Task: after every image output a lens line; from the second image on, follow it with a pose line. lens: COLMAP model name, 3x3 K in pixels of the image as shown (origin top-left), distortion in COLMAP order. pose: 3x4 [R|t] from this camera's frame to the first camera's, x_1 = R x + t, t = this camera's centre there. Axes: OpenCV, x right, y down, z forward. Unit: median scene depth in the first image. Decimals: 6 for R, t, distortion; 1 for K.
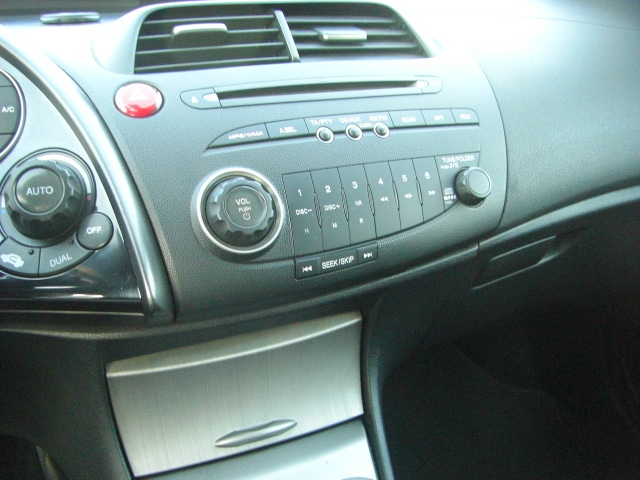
lens RADIAL K [[725.0, 0, 316.3], [0, 725.0, 254.8], [0, 0, 1]] dist [-0.152921, 0.000000]
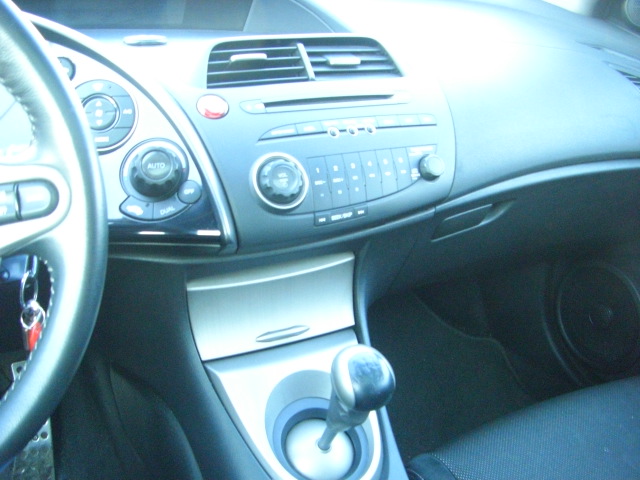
lens RADIAL K [[725.0, 0, 320.4], [0, 725.0, 239.5], [0, 0, 1]] dist [-0.152921, 0.000000]
pose [[0.998859, 0.012505, 0.046081, -0.079736], [-0.012830, 0.999895, 0.006755, 0.046627], [-0.045992, -0.007338, 0.998915, -0.491938]]
